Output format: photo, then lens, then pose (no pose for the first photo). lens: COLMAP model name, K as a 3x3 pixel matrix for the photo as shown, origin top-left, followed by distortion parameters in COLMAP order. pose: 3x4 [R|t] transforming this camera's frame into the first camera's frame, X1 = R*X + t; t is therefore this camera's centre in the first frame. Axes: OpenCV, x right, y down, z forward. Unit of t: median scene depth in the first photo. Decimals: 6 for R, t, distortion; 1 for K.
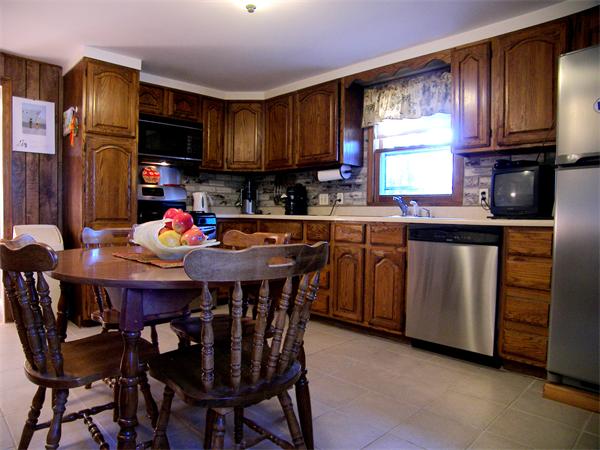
lens RADIAL K [[408.2, 0, 295.1], [0, 408.2, 227.4], [0, 0, 1]] dist [-0.179428, 0.102072]
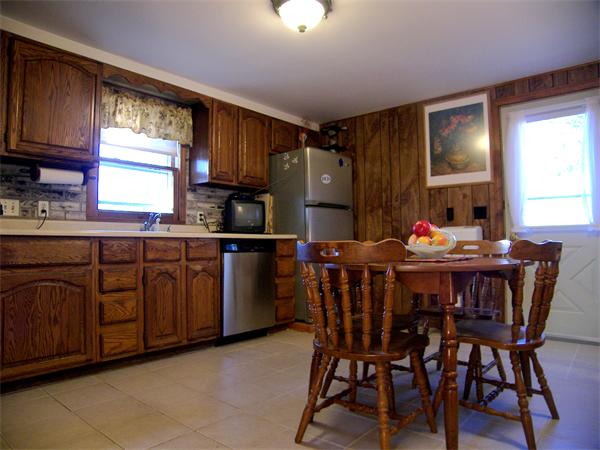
lens RADIAL K [[408.2, 0, 295.1], [0, 408.2, 227.4], [0, 0, 1]] dist [-0.179428, 0.102072]
pose [[-0.103658, 0.026638, 0.994256, -0.800200], [0.036505, 0.999070, -0.022961, -0.006691], [-0.993943, 0.033915, -0.104534, 0.802560]]
